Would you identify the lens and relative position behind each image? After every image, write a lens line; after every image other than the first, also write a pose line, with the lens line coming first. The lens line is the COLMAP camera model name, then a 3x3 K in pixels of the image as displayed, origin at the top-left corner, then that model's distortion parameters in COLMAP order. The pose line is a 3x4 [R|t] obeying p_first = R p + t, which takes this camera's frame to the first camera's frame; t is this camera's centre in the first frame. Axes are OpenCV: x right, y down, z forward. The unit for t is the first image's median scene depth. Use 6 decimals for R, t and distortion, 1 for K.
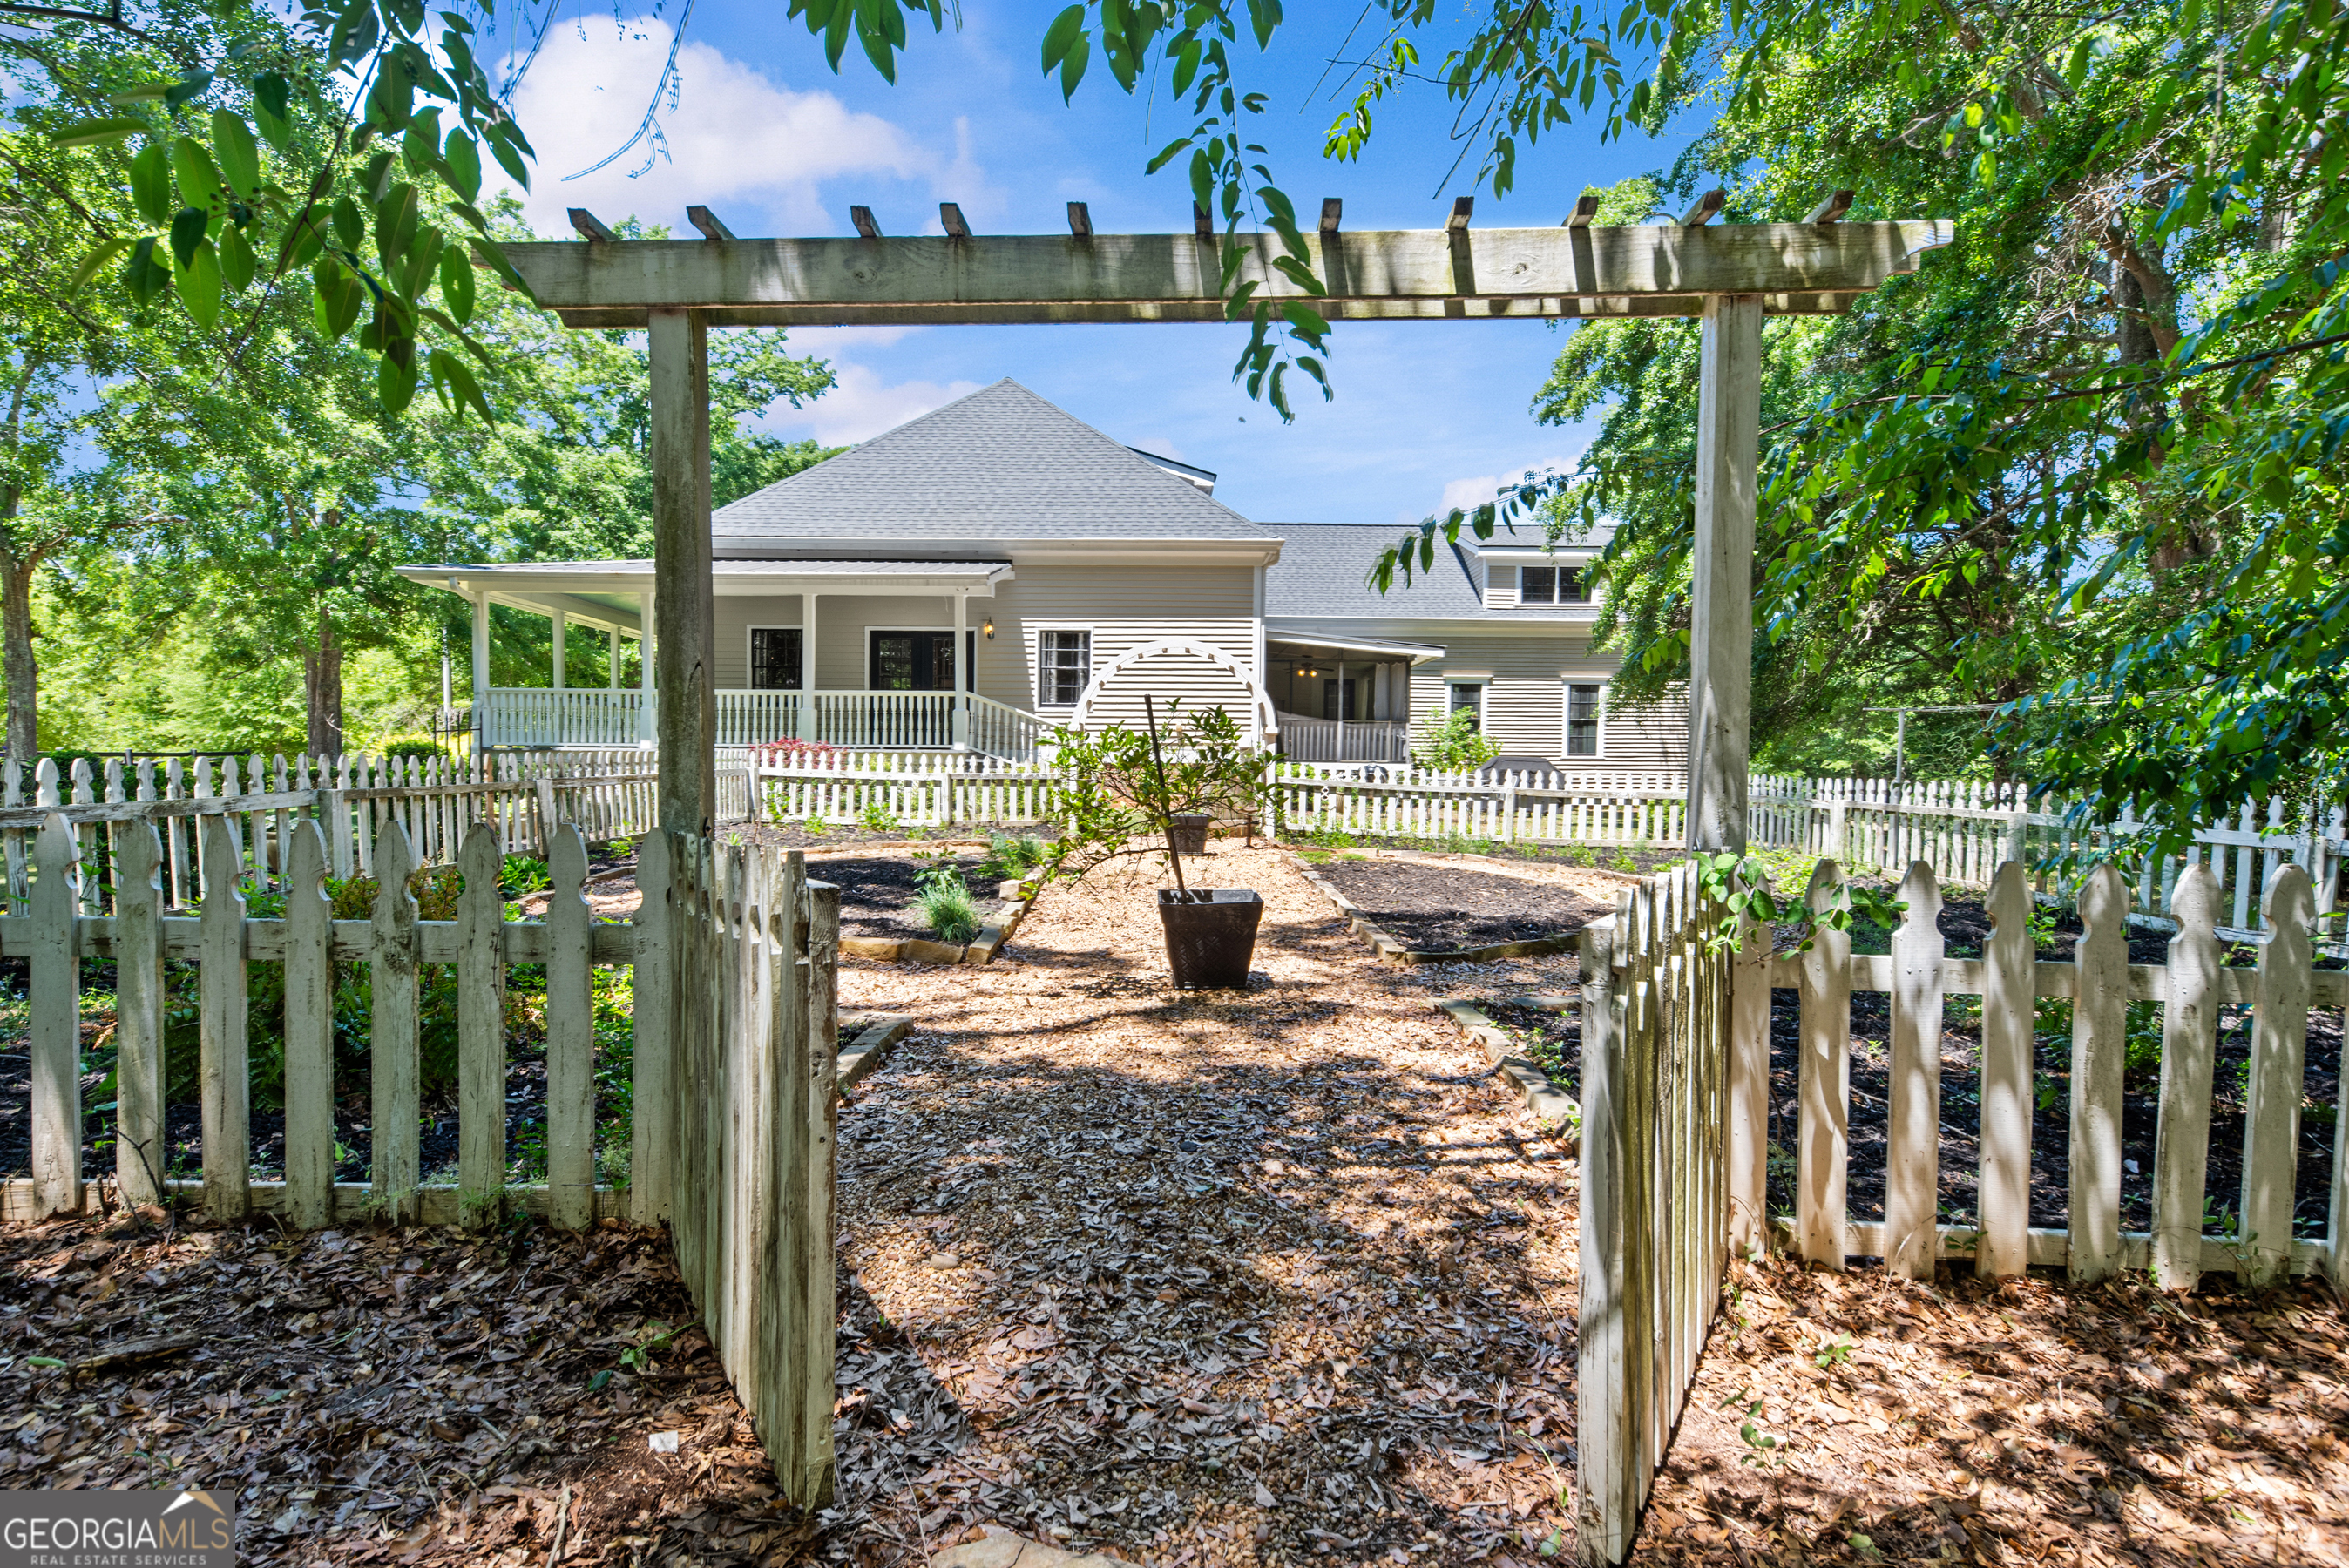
lens RADIAL K [[1231.8, 0, 1174.5], [0, 1231.8, 784.0], [0, 0, 1]] dist [0.009907, -0.010735]
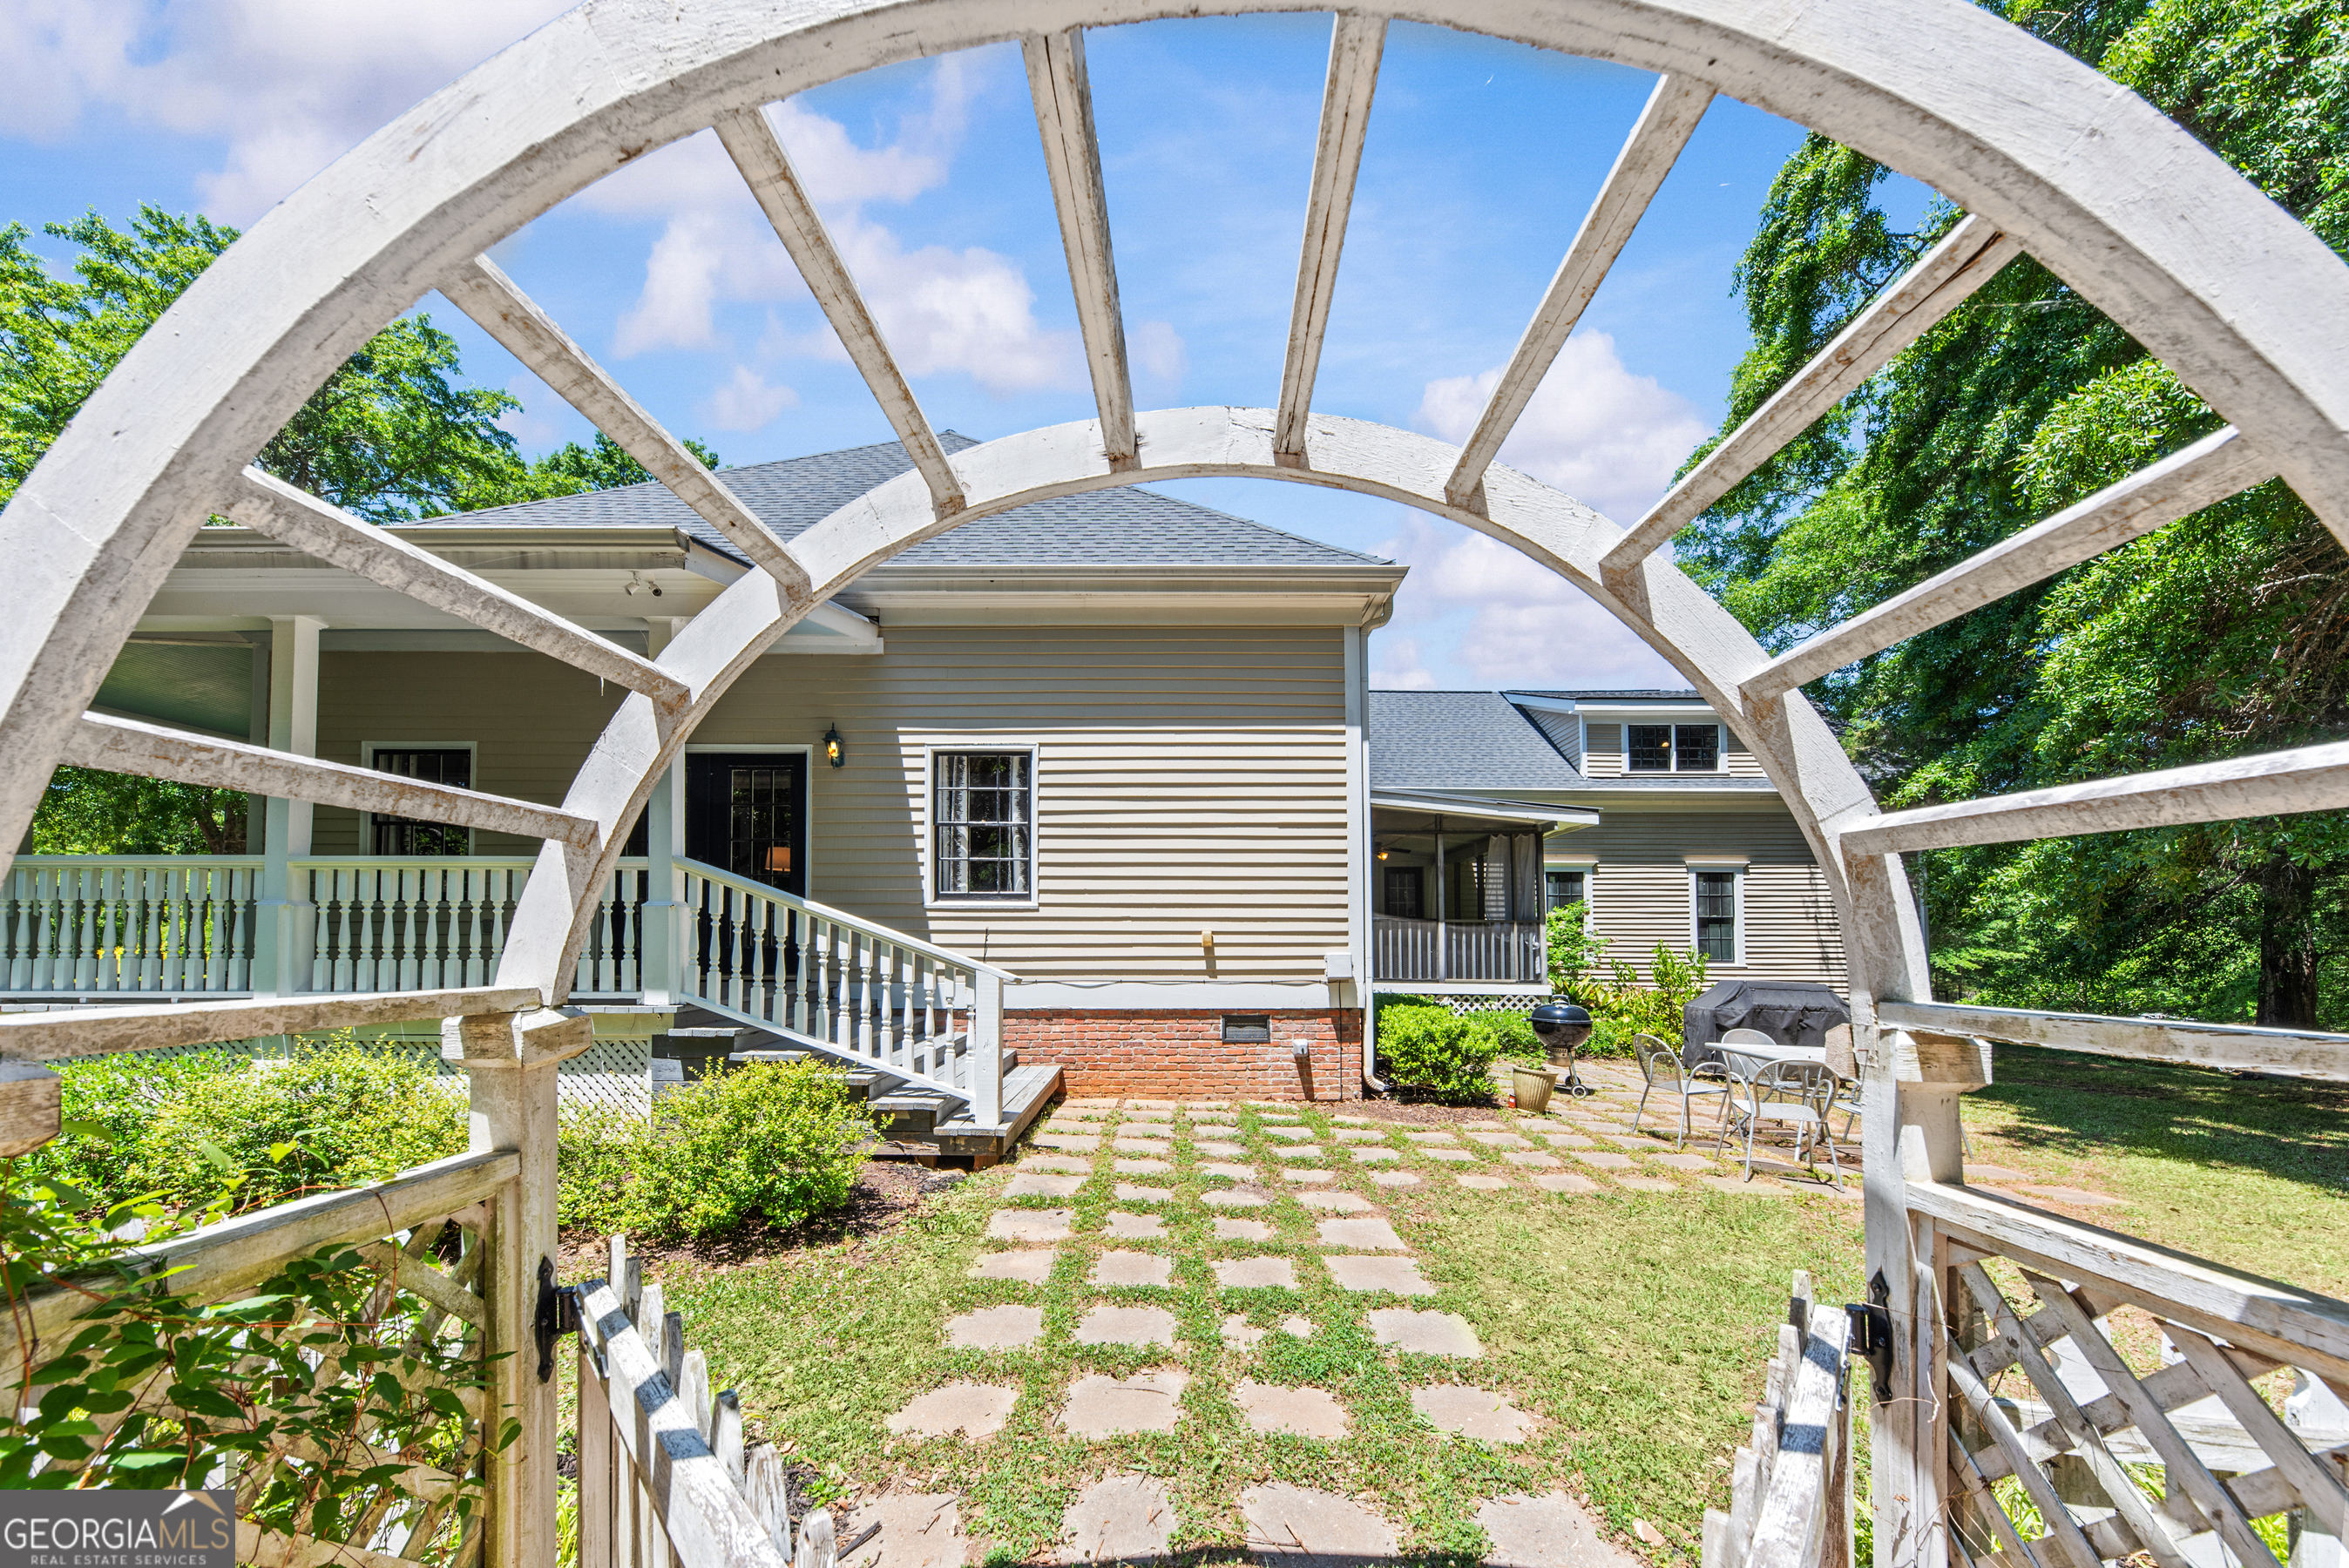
lens RADIAL K [[810.5, 0, 1166.4], [0, 810.5, 801.7], [0, 0, 1]] dist [0.006500, -0.000115]
pose [[0.999147, -0.010307, -0.039992, 0.001733], [0.002482, 0.981593, -0.190967, -0.037573], [0.041224, 0.190705, 0.980781, 0.664084]]
